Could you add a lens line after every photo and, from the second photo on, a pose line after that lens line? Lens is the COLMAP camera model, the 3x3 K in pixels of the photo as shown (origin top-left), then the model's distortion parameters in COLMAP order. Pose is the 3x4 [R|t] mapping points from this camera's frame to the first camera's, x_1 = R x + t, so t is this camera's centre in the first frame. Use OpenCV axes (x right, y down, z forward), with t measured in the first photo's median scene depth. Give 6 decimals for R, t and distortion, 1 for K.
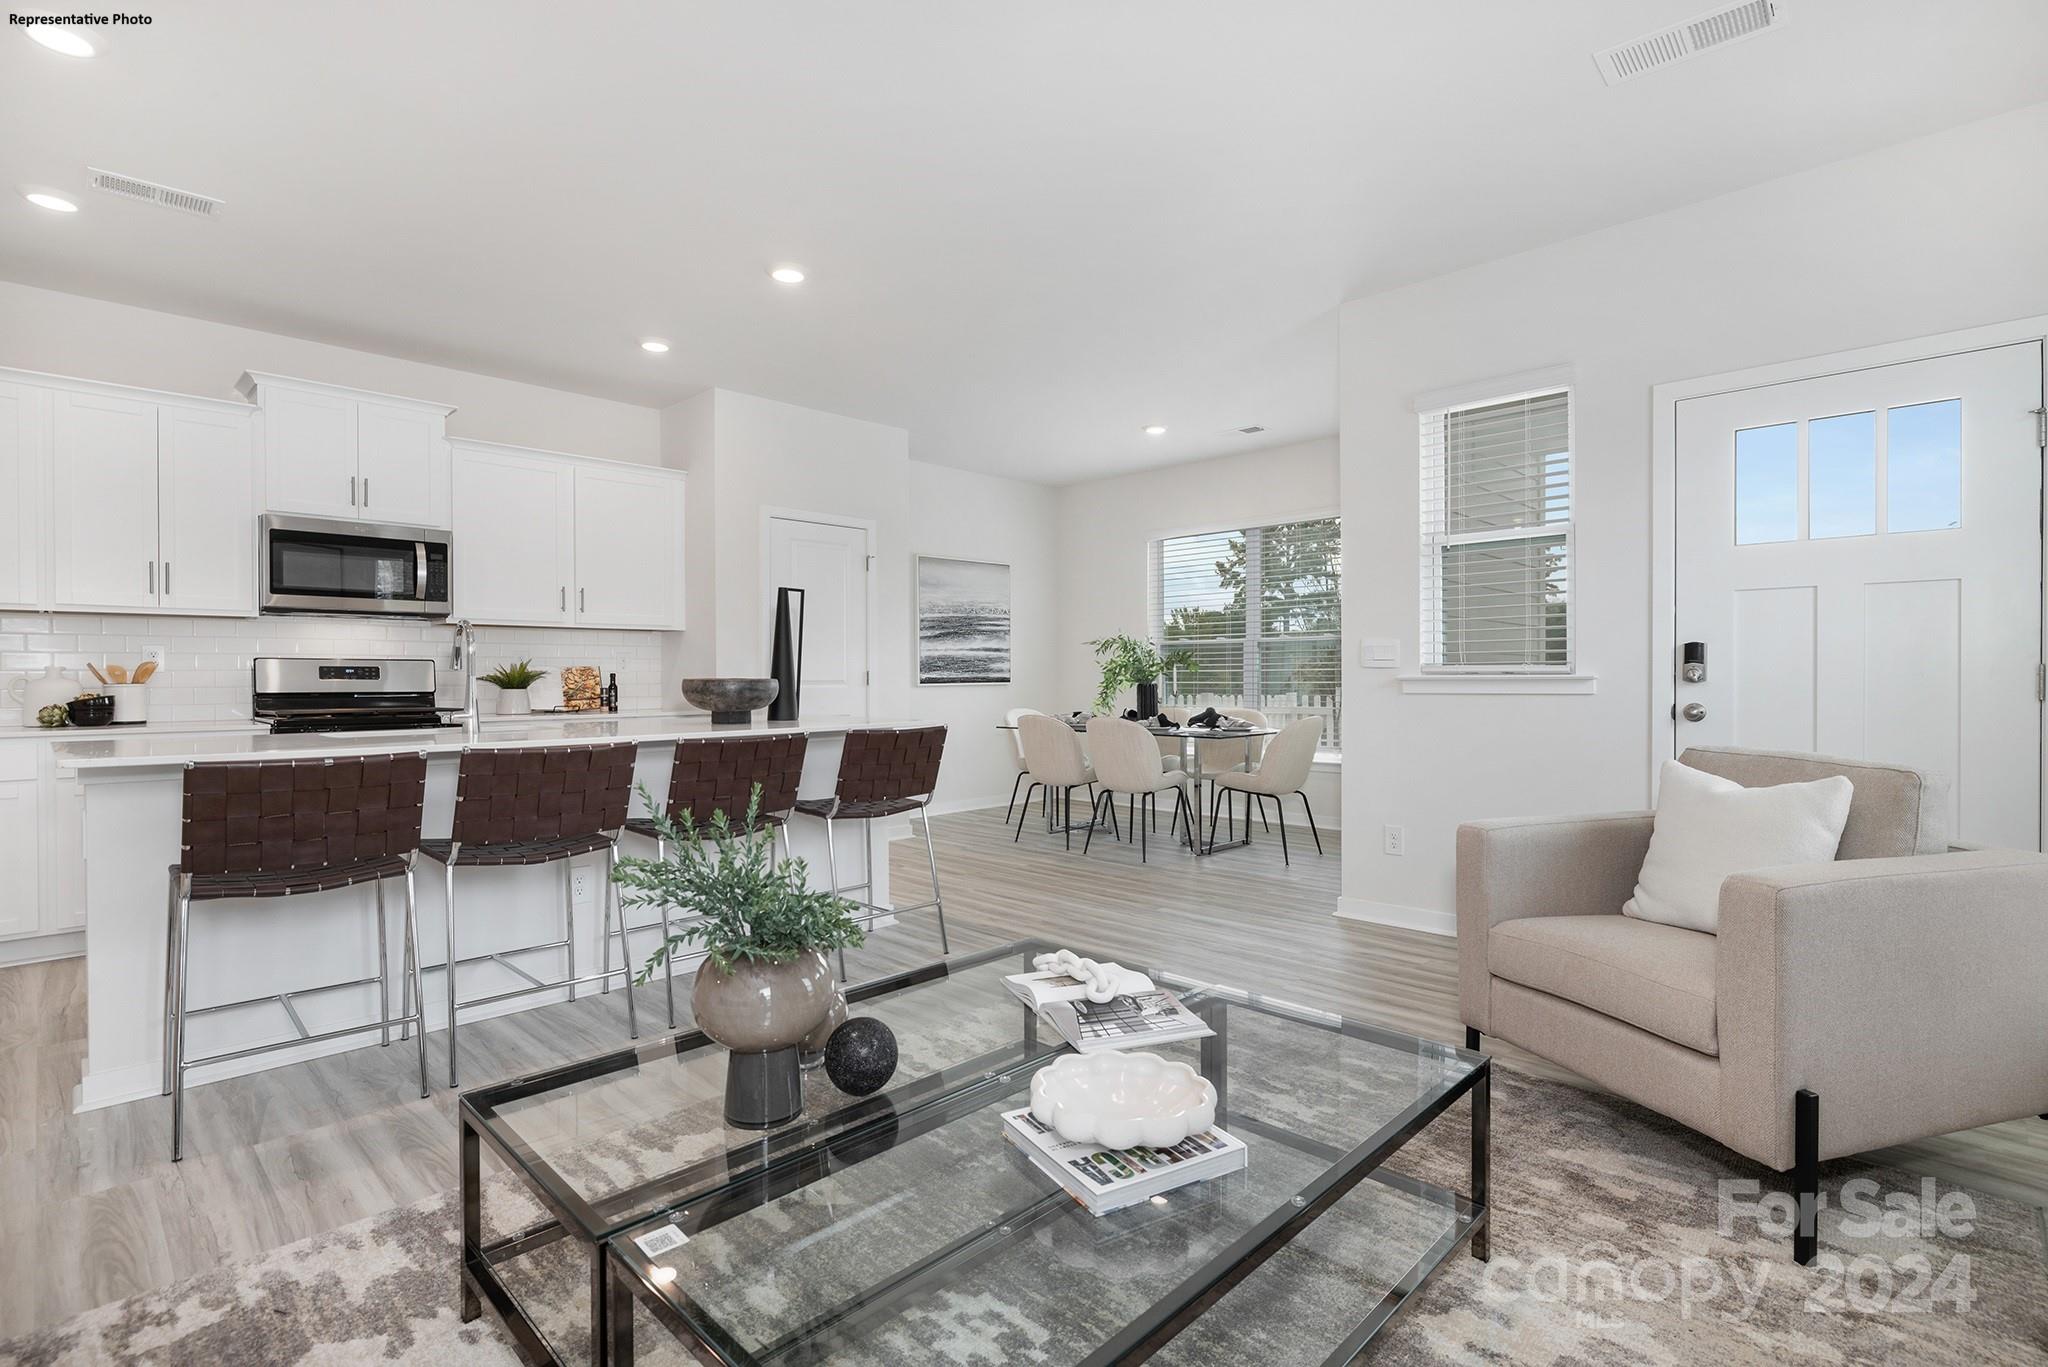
lens RADIAL K [[985.1, 0, 1024.0], [0, 985.1, 683.5], [0, 0, 1]] dist [-0.000821, -0.000112]
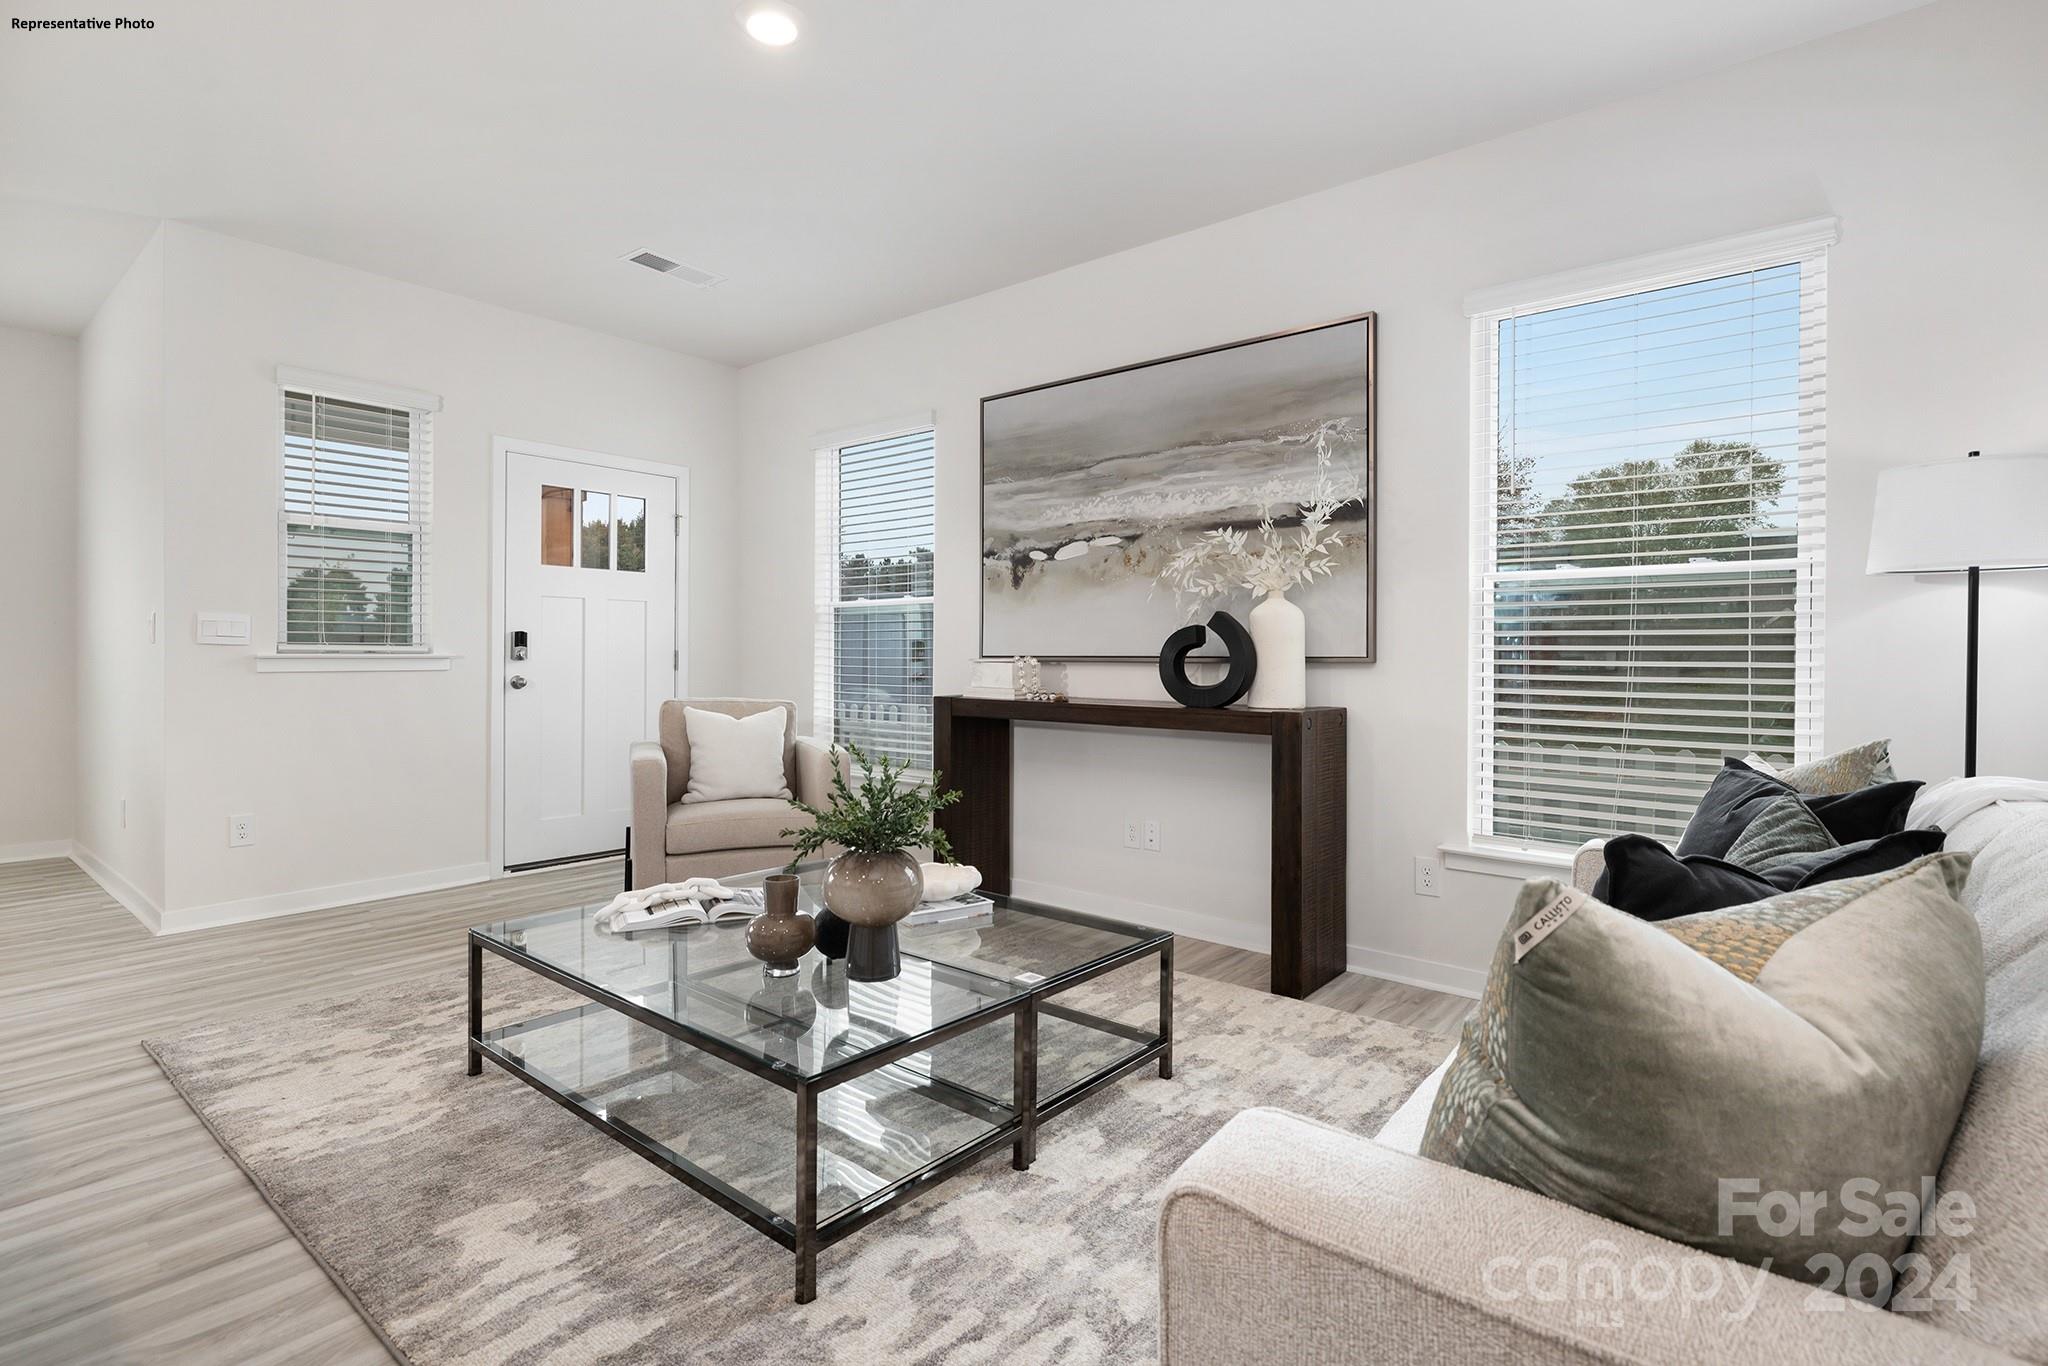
lens RADIAL K [[985.1, 0, 1024.0], [0, 985.1, 683.0], [0, 0, 1]] dist [-0.000821, -0.000112]
pose [[-0.076077, -0.029136, 0.996676, -0.661908], [0.001164, 0.999570, 0.029309, -0.008036], [-0.997101, 0.003390, -0.076010, 0.359980]]
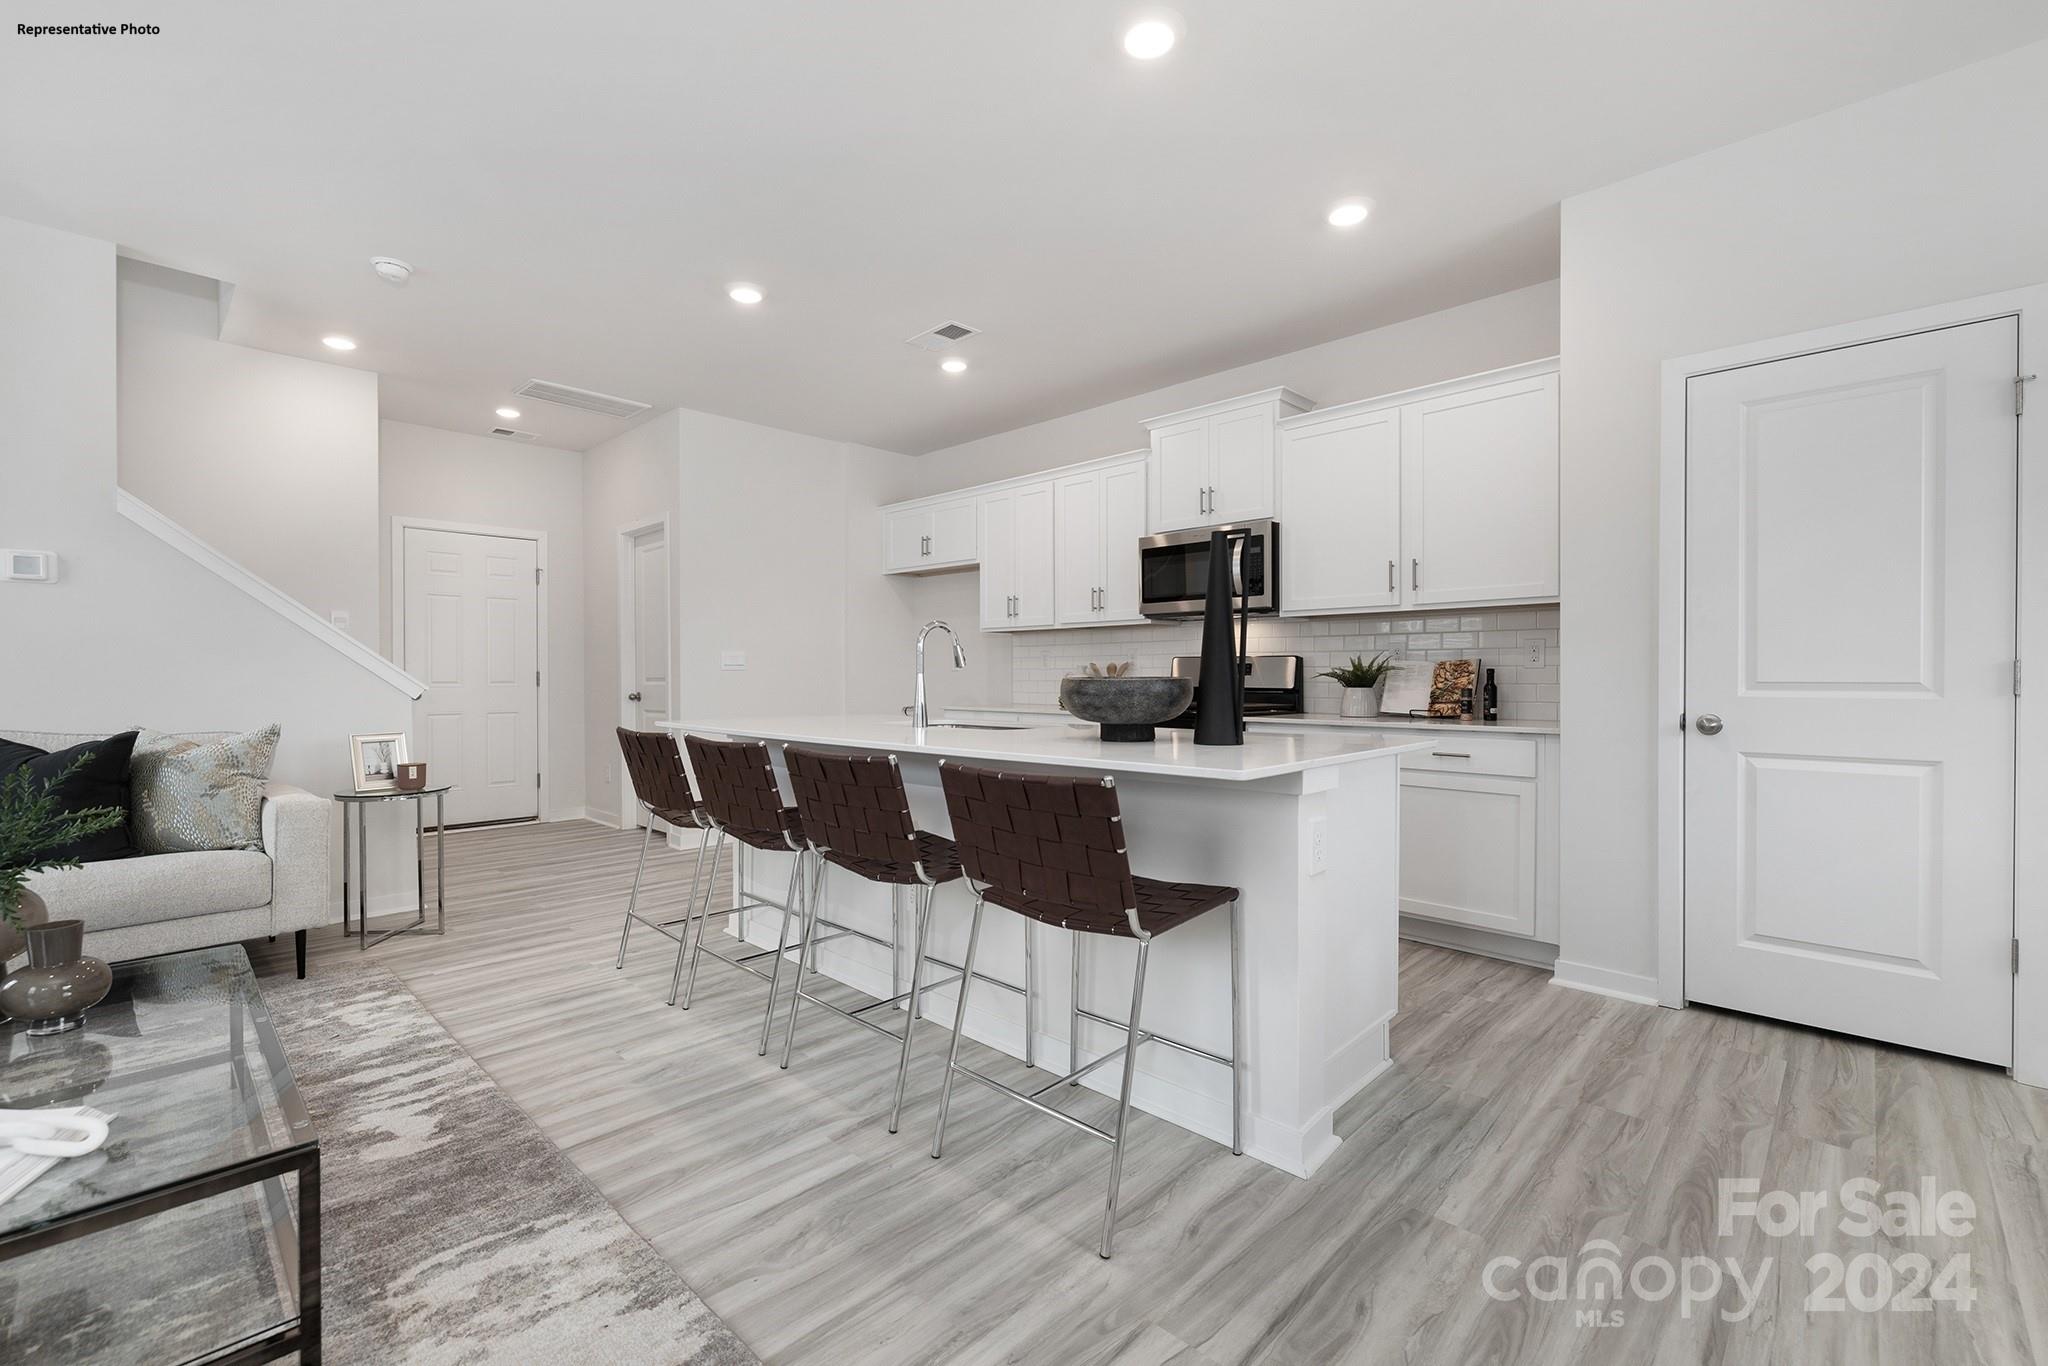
lens RADIAL K [[882.1, 0, 1024.0], [0, 882.1, 683.0], [0, 0, 1]] dist [0.001727, 0.000328]
pose [[-0.010795, 0.014013, -0.999844, 0.339776], [-0.005362, 0.999887, 0.014071, -0.009863], [0.999927, 0.005513, -0.010719, 0.950530]]
